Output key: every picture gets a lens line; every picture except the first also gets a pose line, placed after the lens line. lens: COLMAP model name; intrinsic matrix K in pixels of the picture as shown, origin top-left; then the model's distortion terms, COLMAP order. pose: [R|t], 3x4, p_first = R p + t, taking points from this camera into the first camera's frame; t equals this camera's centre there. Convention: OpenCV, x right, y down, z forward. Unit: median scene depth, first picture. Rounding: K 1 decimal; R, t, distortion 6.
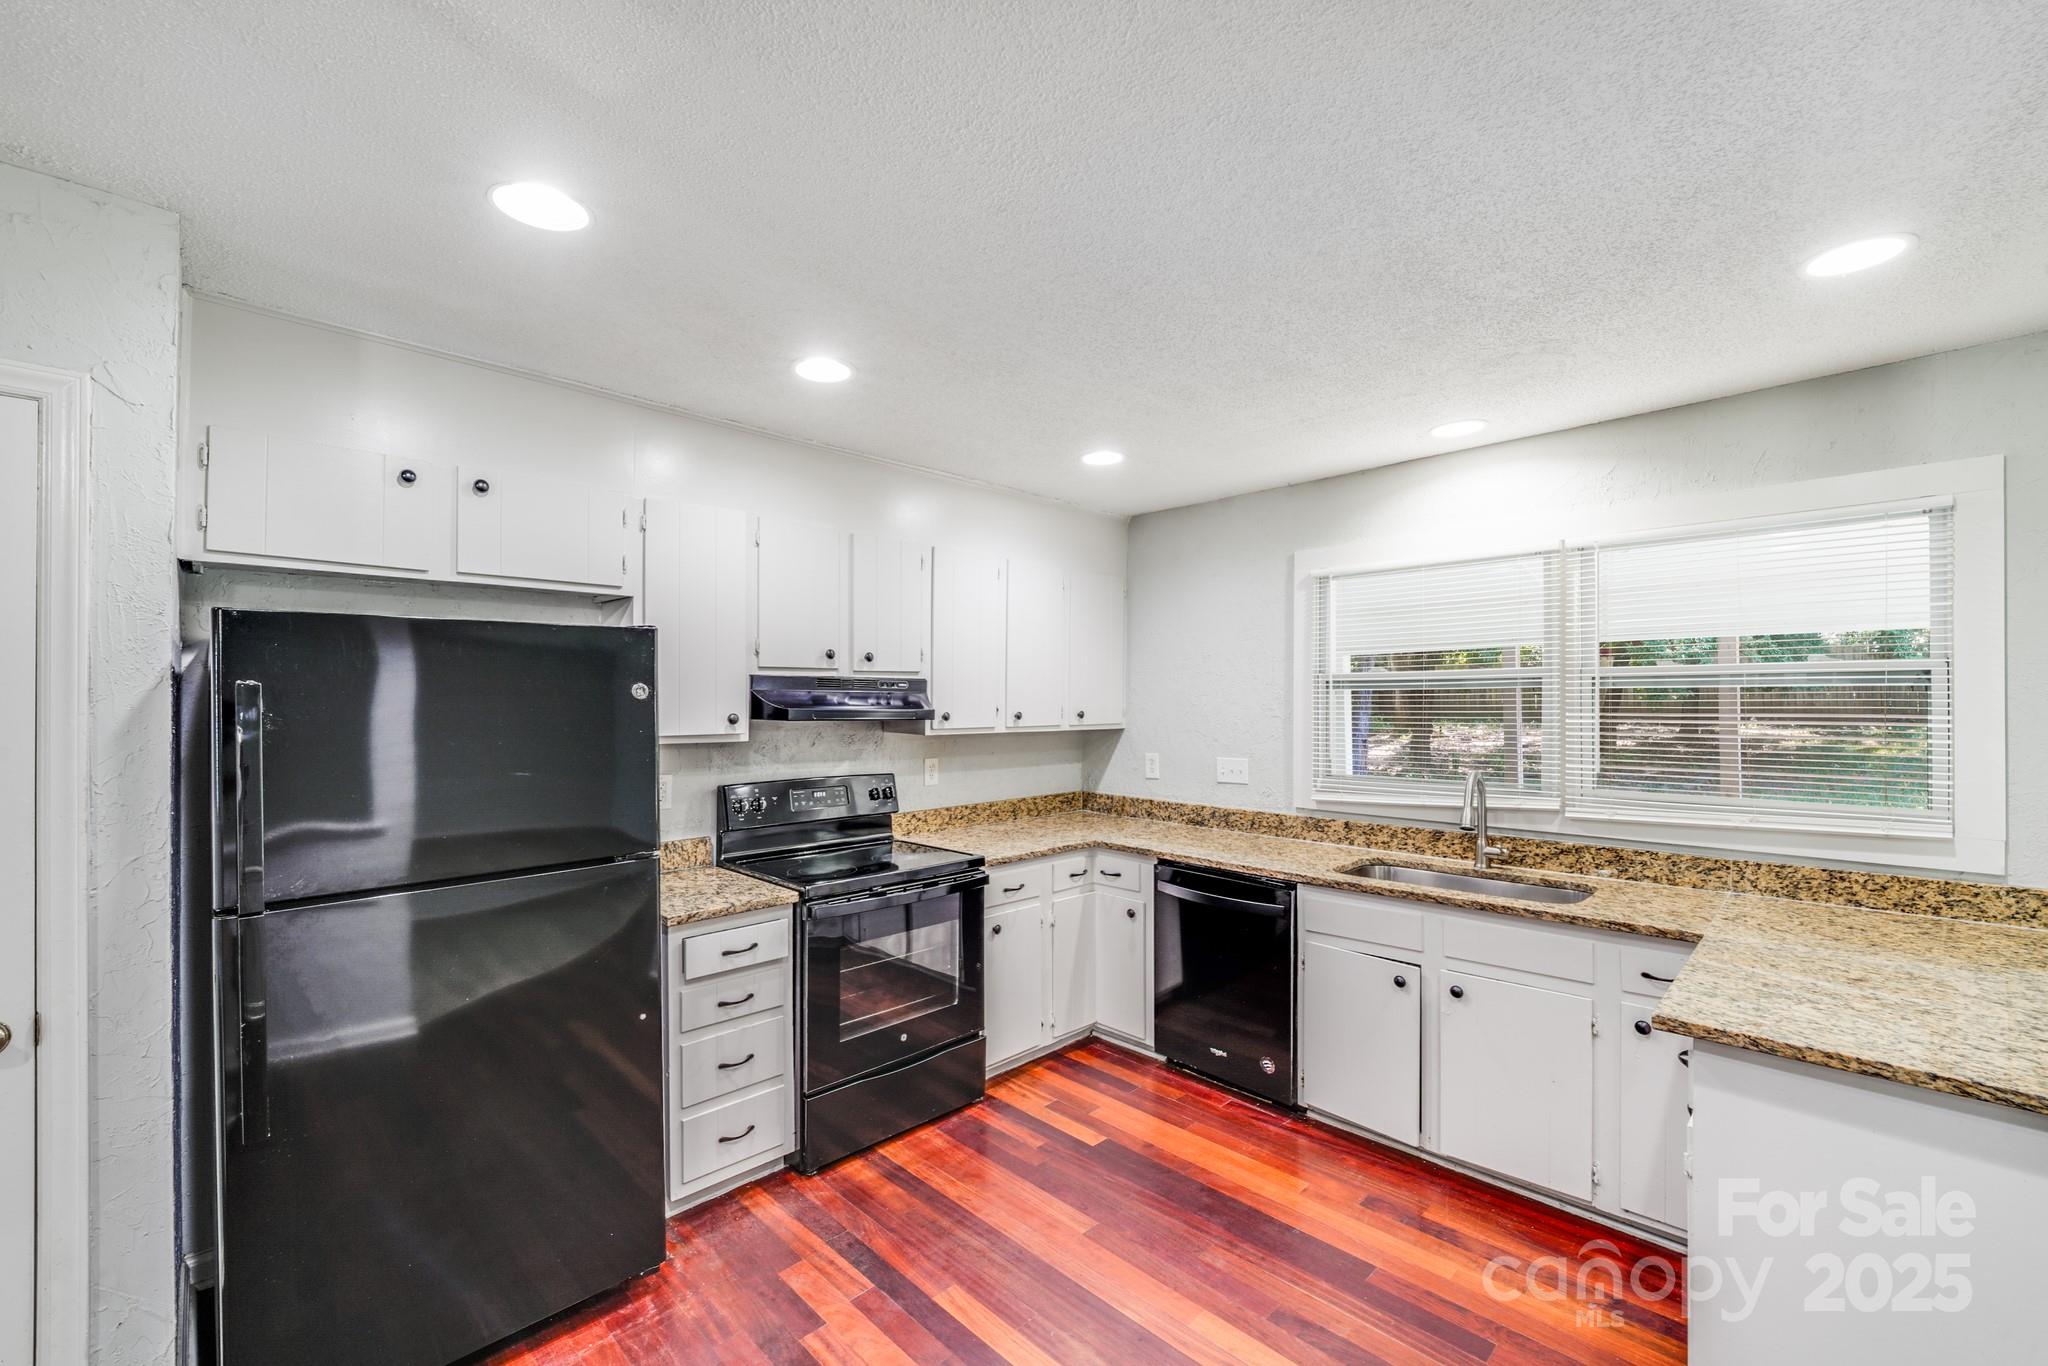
lens RADIAL K [[842.6, 0, 1021.4], [0, 842.6, 698.1], [0, 0, 1]] dist [-0.001710, -0.005695]
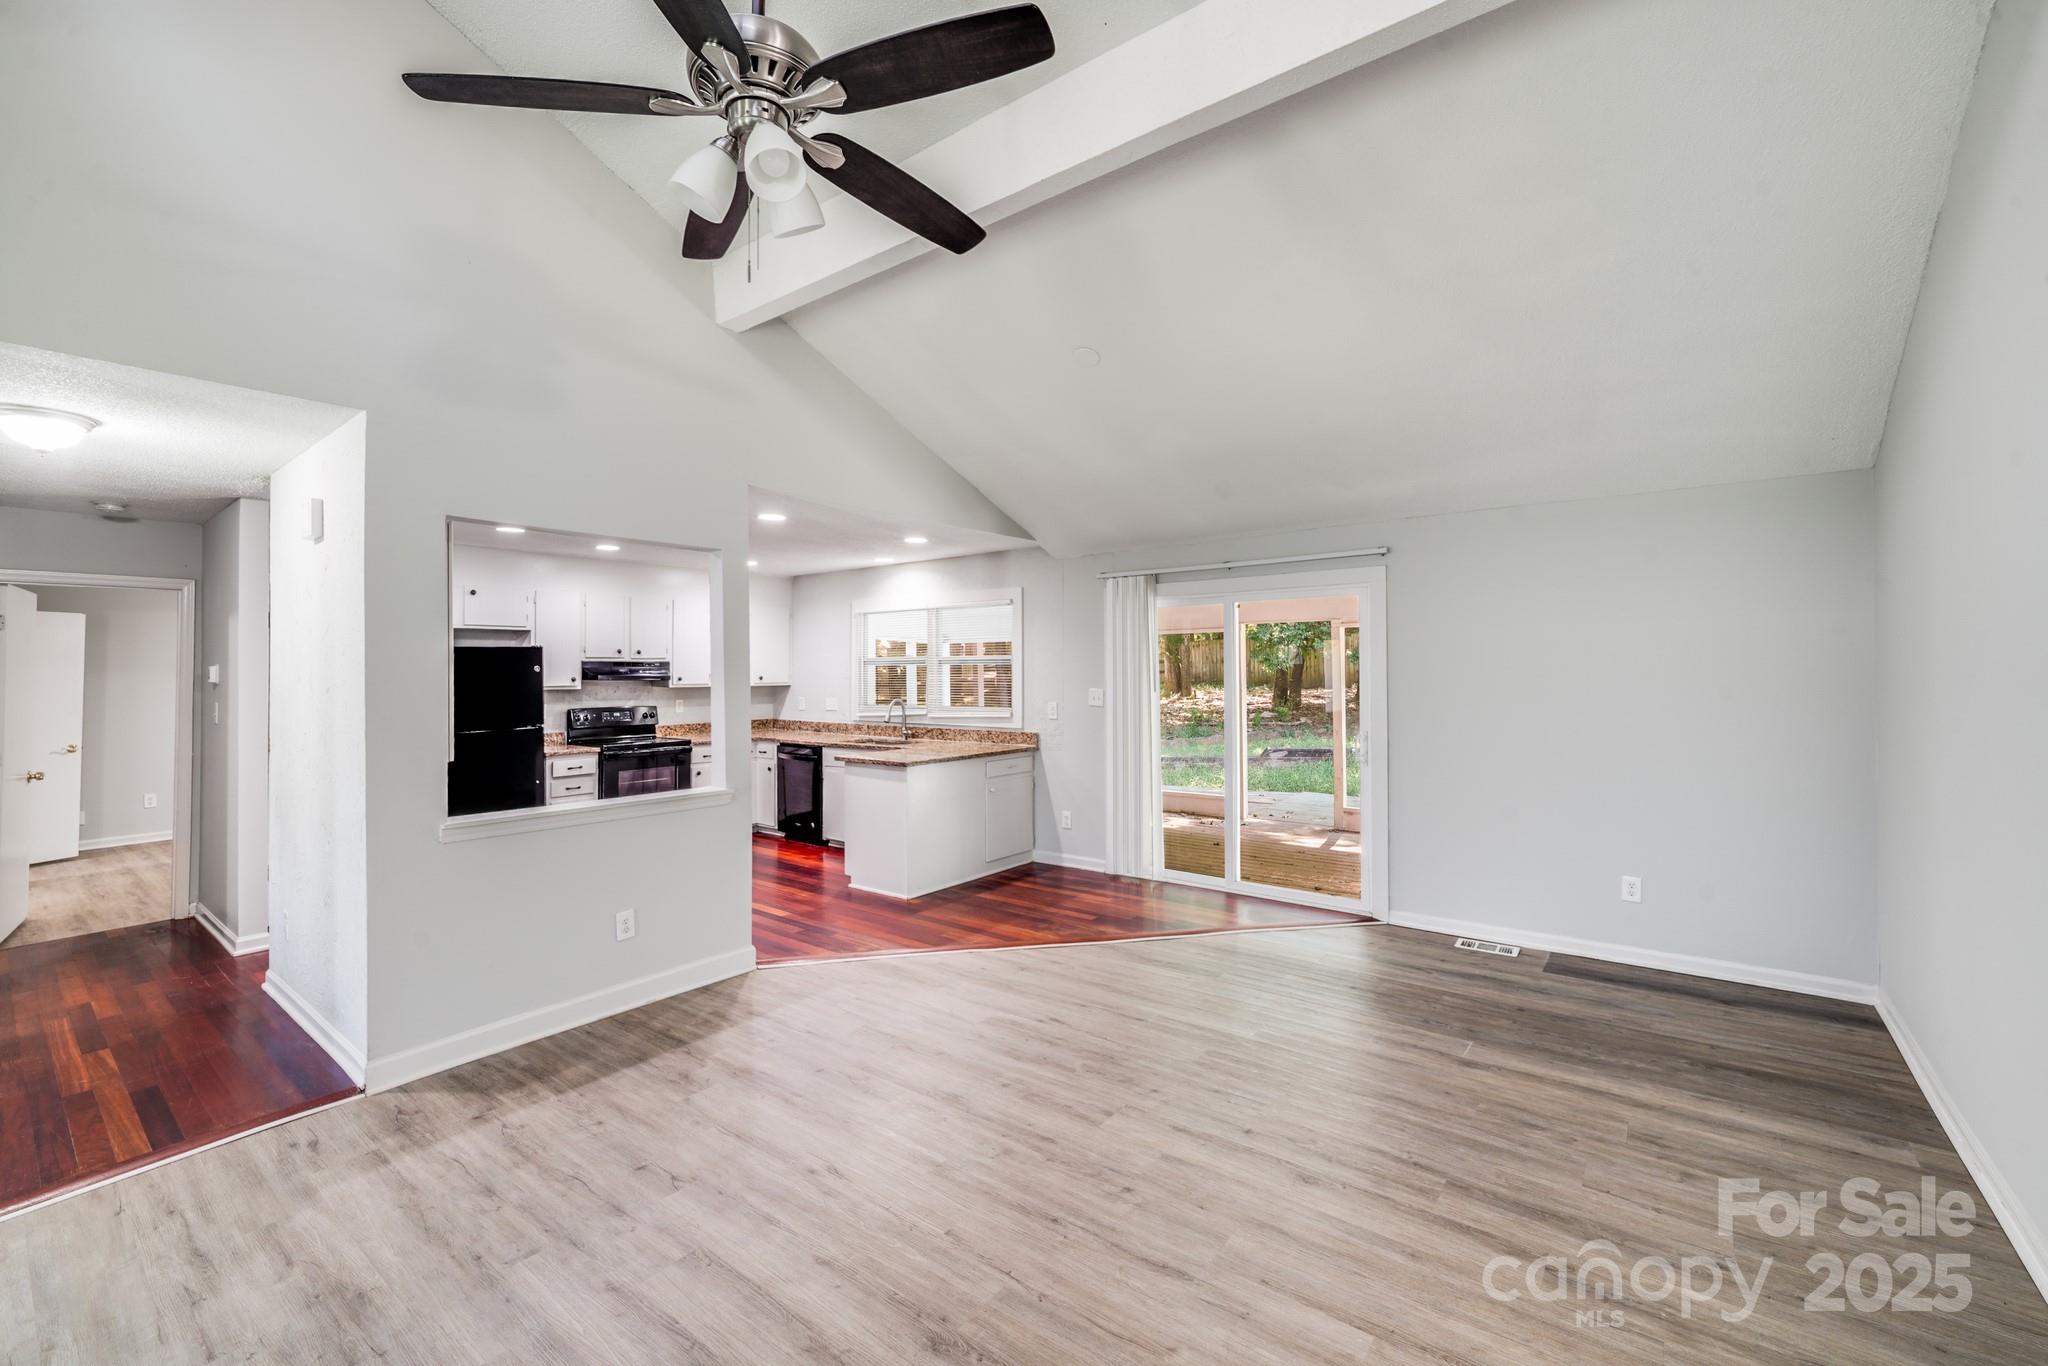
lens RADIAL K [[848.6, 0, 1026.9], [0, 848.6, 651.4], [0, 0, 1]] dist [-0.001510, -0.000372]
pose [[0.990814, -0.000869, 0.135227, 0.558244], [0.003306, 0.999836, -0.017804, -0.007479], [-0.135190, 0.018088, 0.990655, -1.436883]]
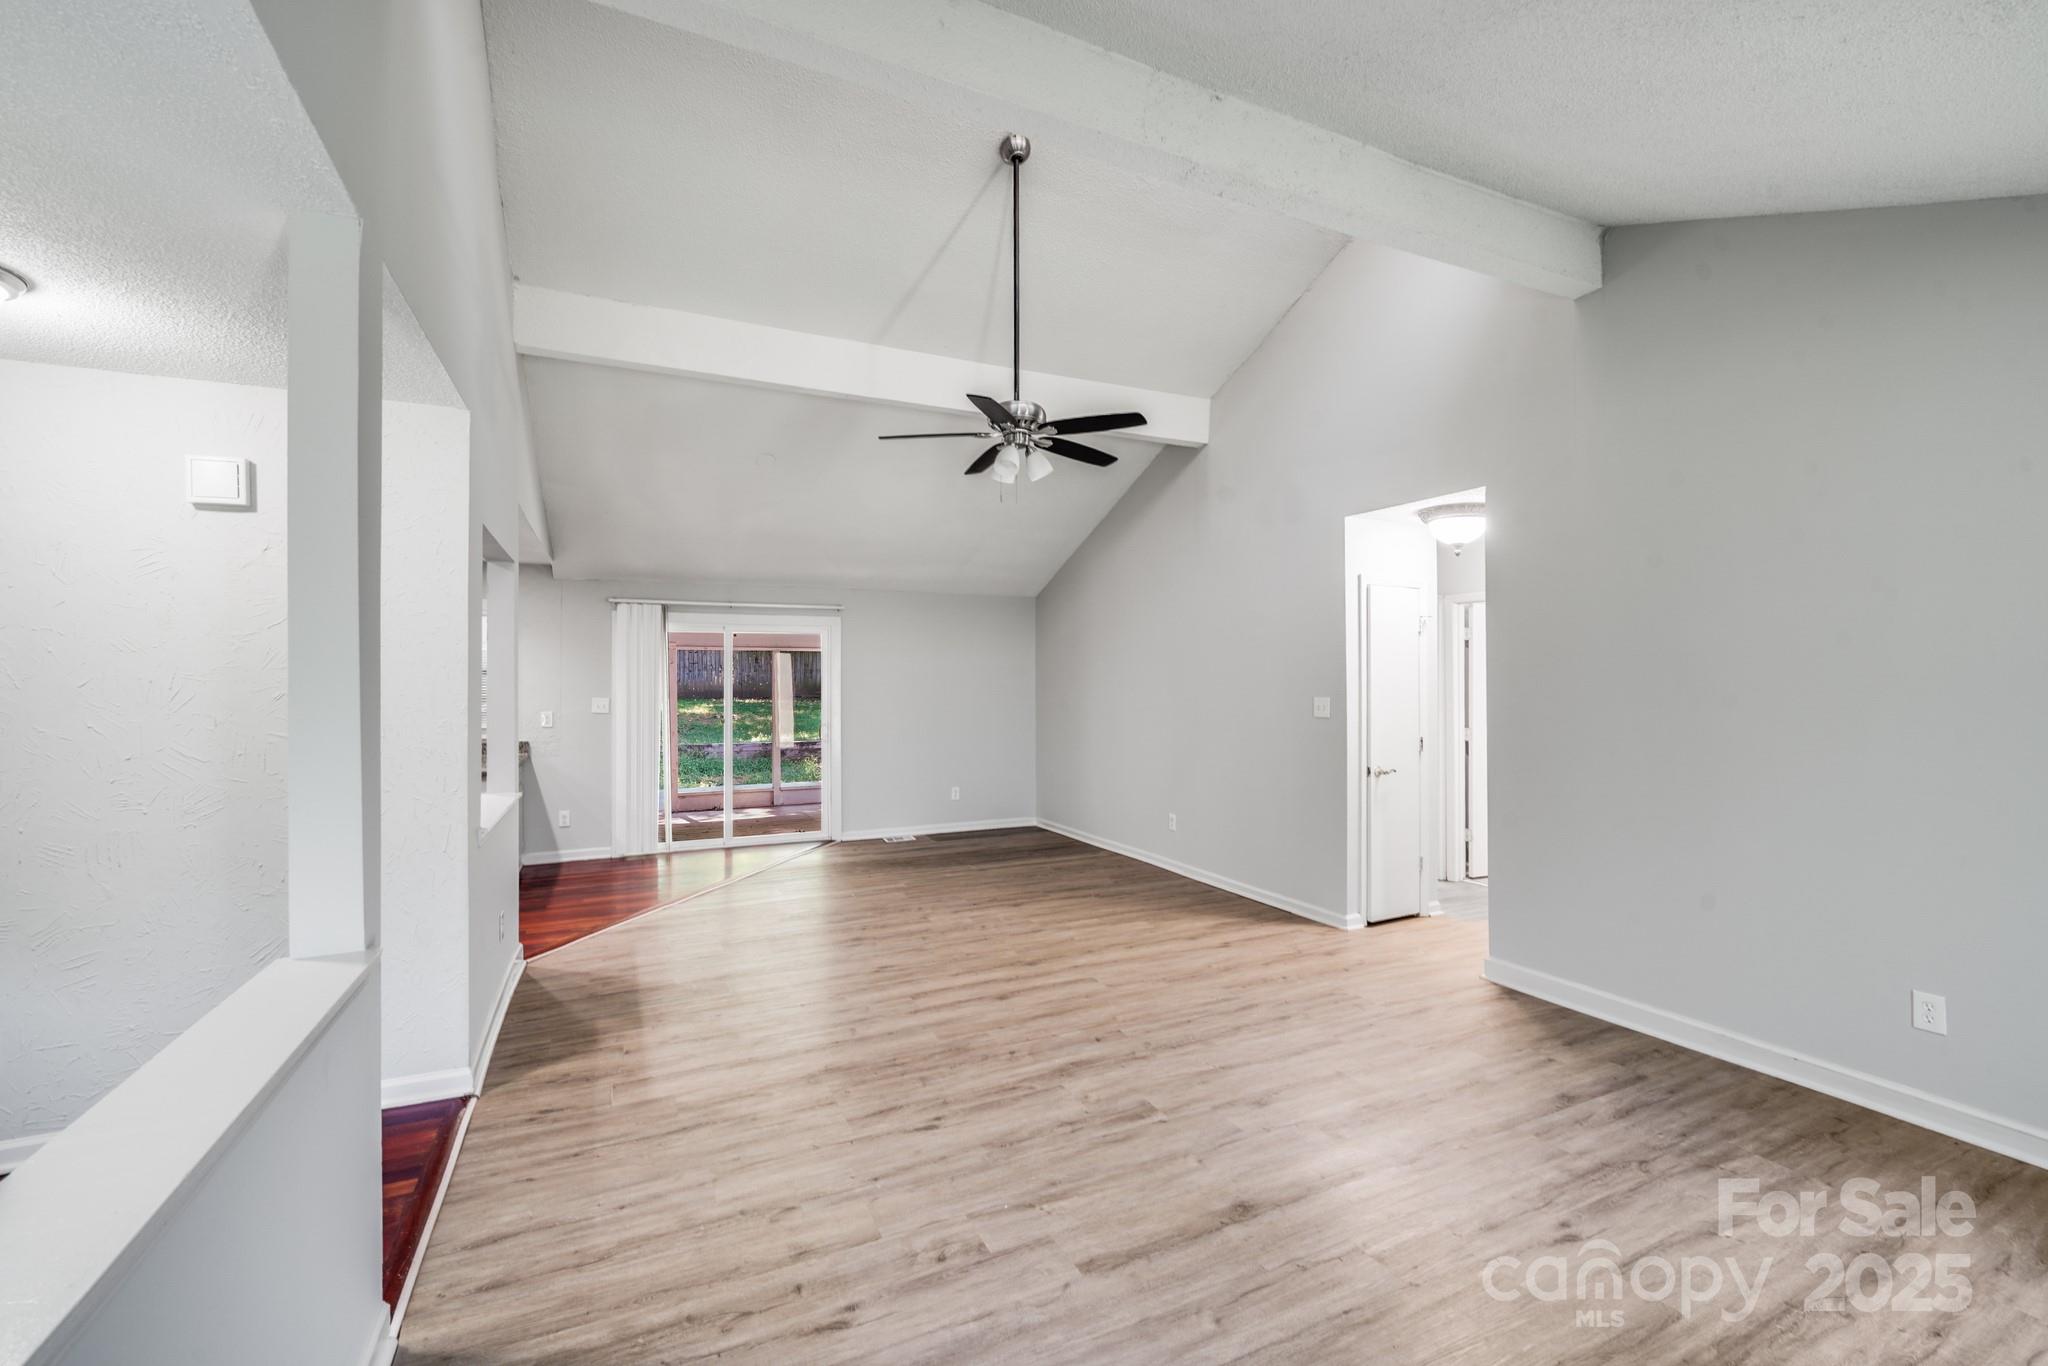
lens RADIAL K [[840.7, 0, 1004.9], [0, 840.7, 687.0], [0, 0, 1]] dist [-0.000514, -0.004605]
pose [[0.337070, -0.003015, 0.941475, -0.781980], [-0.002759, 0.999987, 0.004190, 0.001825], [-0.941475, -0.004010, 0.337058, -1.256630]]
